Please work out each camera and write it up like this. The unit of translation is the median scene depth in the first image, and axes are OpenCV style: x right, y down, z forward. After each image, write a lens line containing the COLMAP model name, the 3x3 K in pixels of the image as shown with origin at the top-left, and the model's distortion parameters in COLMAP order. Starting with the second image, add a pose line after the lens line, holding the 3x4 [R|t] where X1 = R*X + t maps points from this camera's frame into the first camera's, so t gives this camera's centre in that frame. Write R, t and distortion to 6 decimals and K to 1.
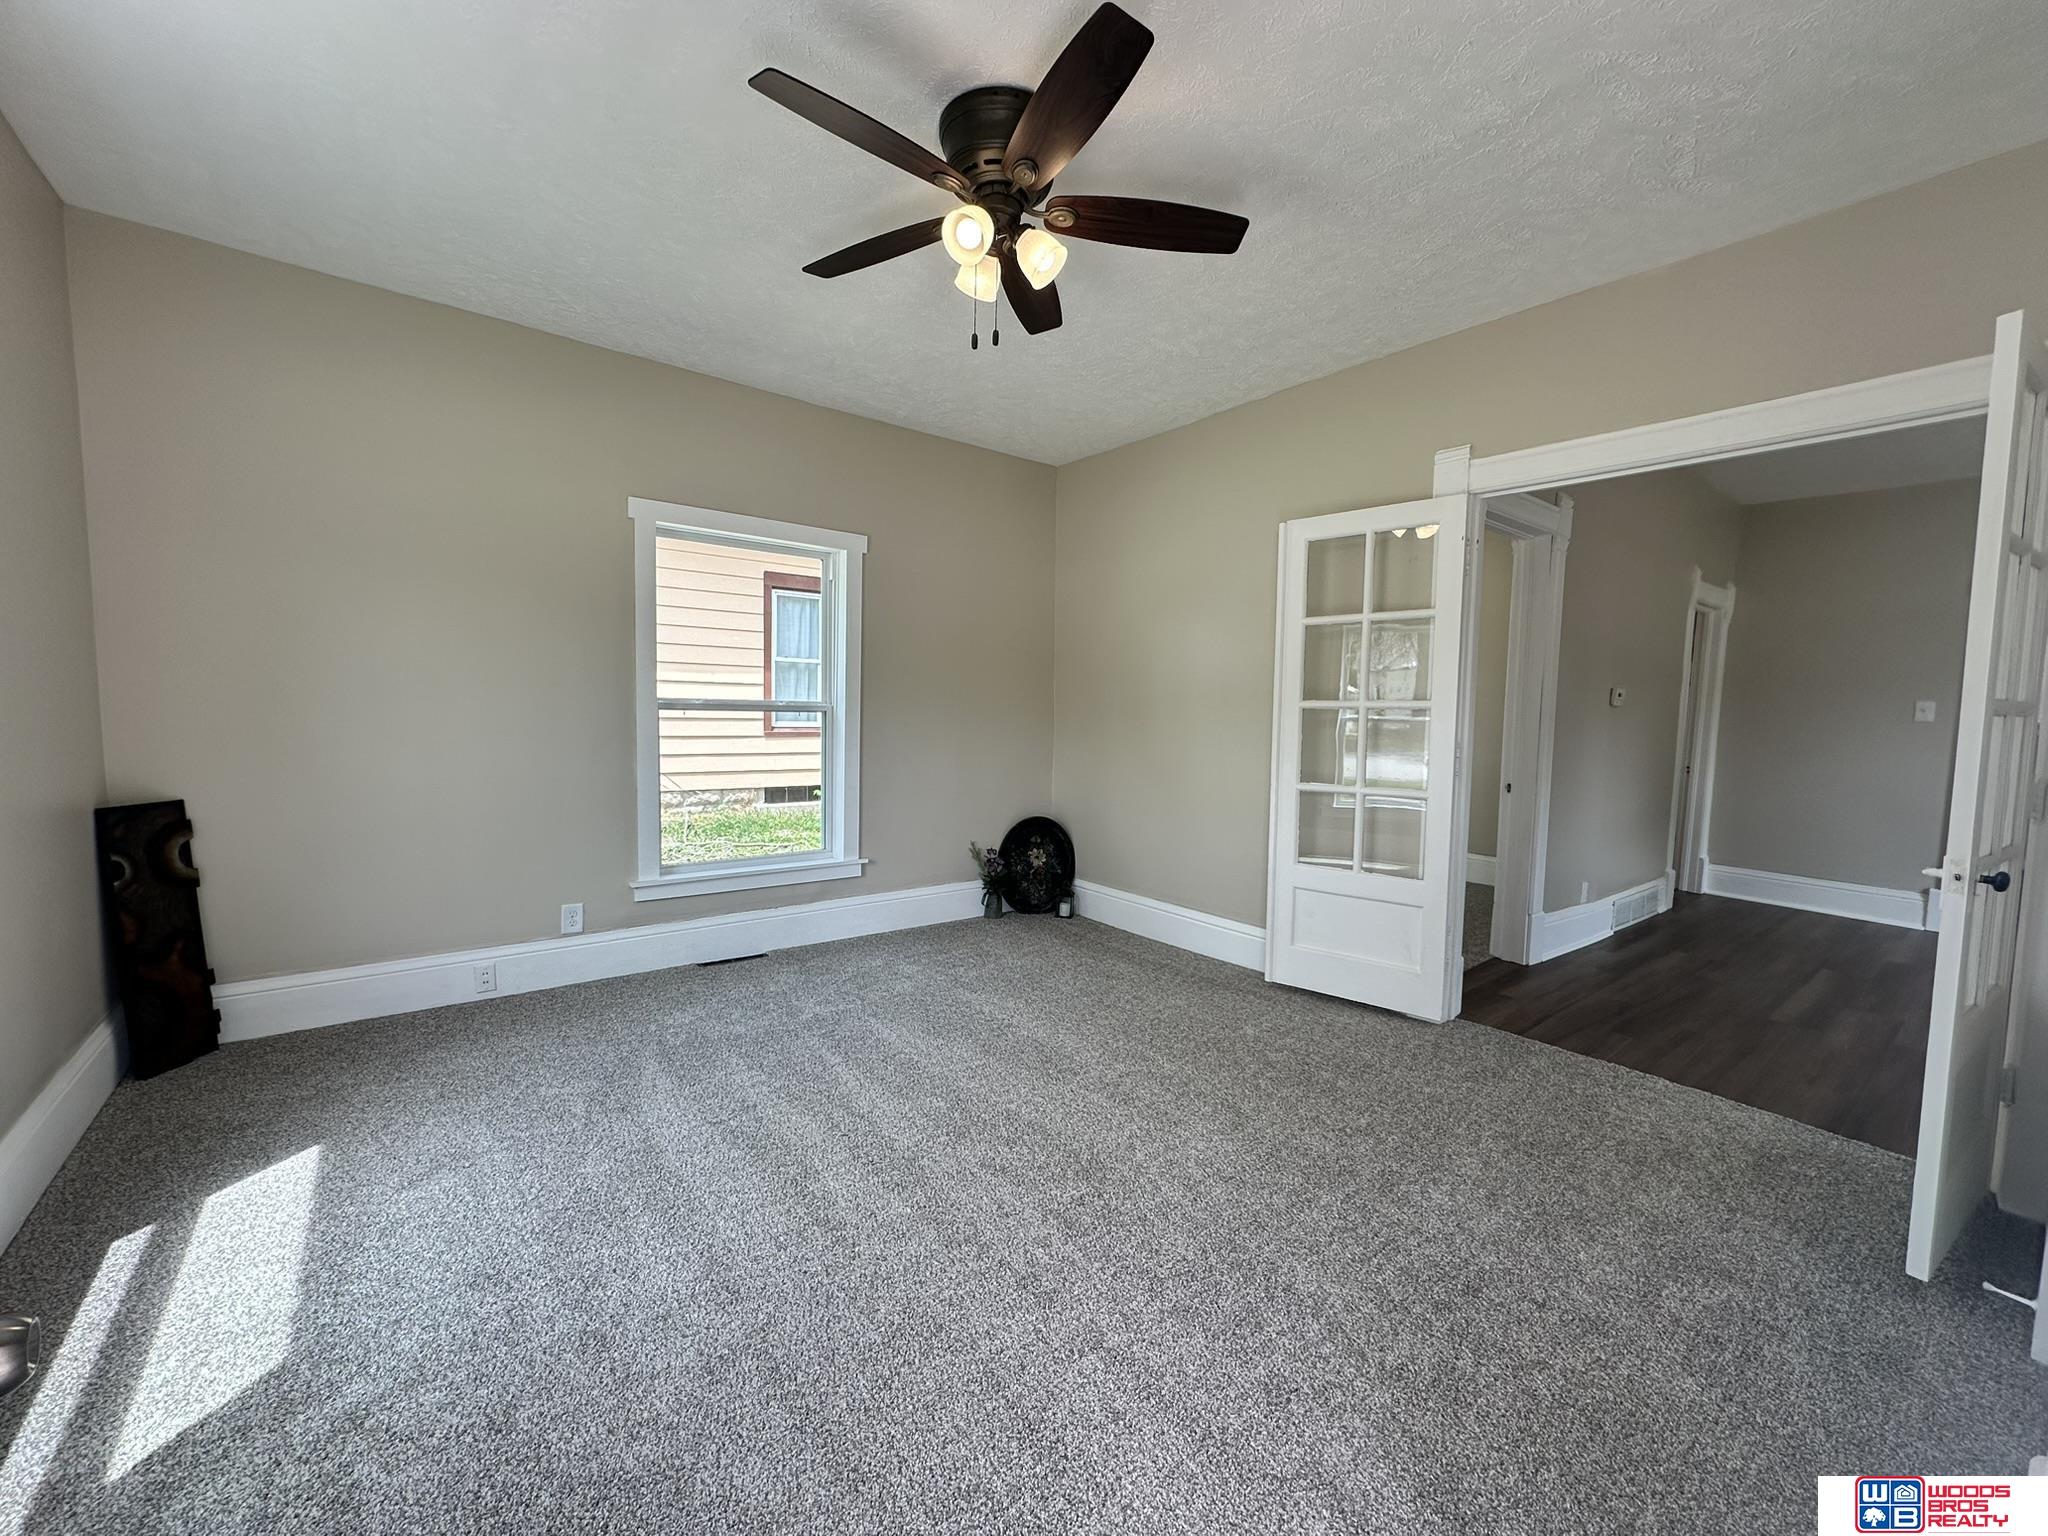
lens RADIAL K [[811.4, 0, 1018.3], [0, 811.4, 765.7], [0, 0, 1]] dist [0.000497, -0.000066]
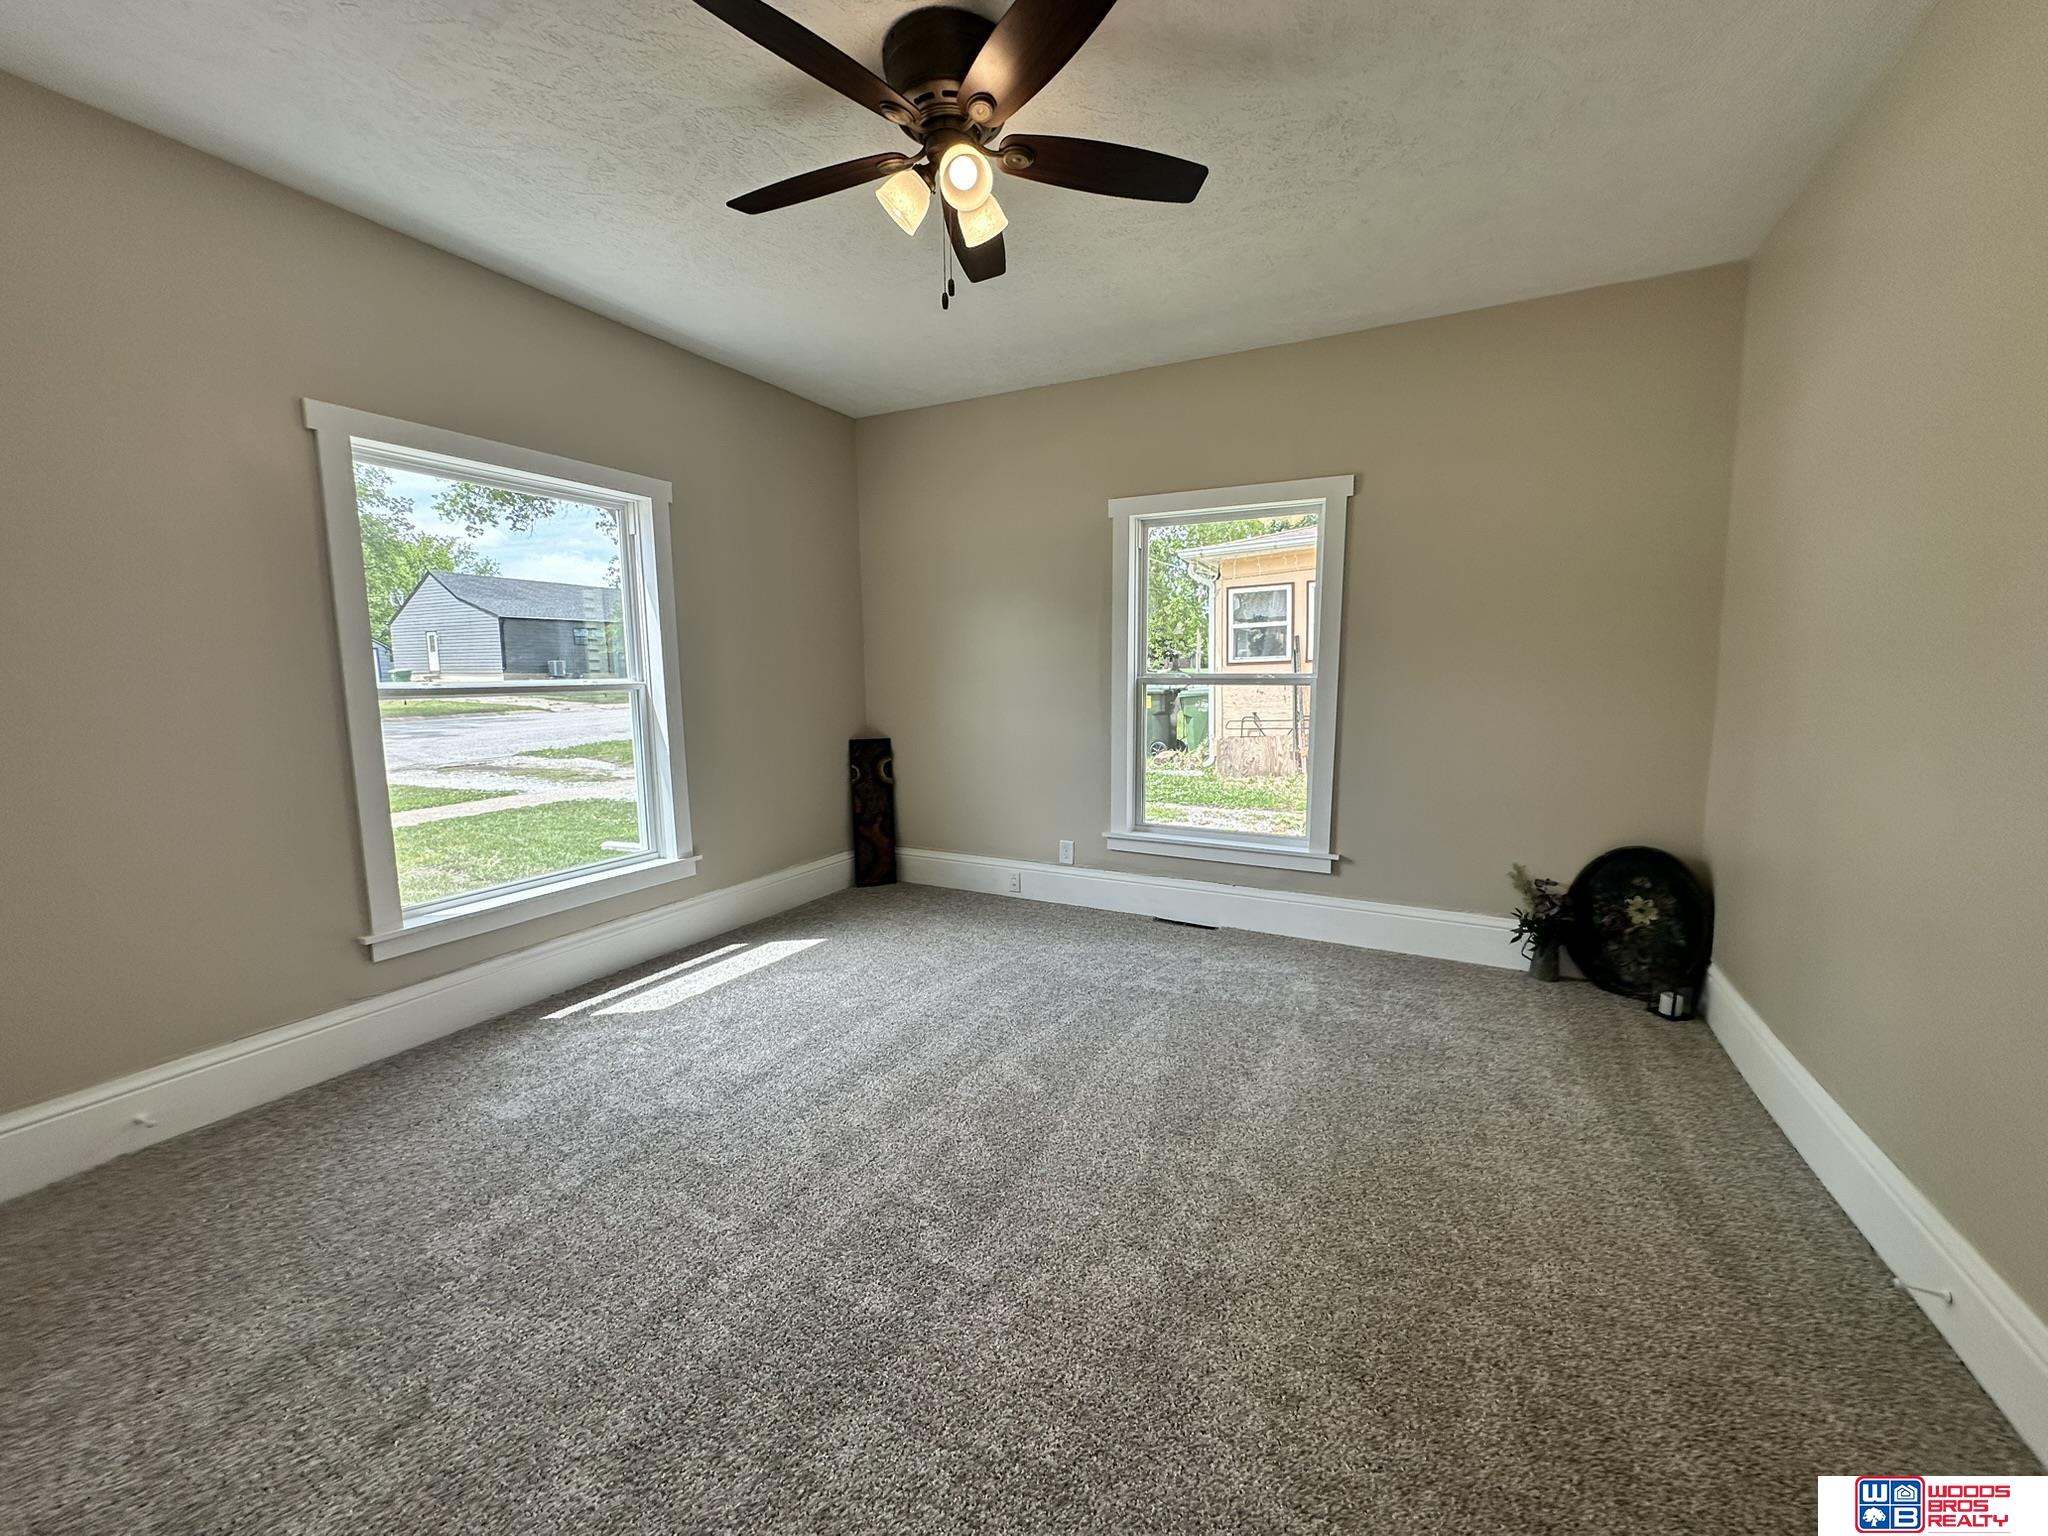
lens RADIAL K [[811.4, 0, 1034.3], [0, 811.4, 767.3], [0, 0, 1]] dist [0.000497, -0.000066]
pose [[0.422383, 0.082387, -0.902665, 0.459445], [-0.053042, 0.996401, 0.066123, -0.018809], [0.904864, 0.019950, 0.425233, 0.351986]]
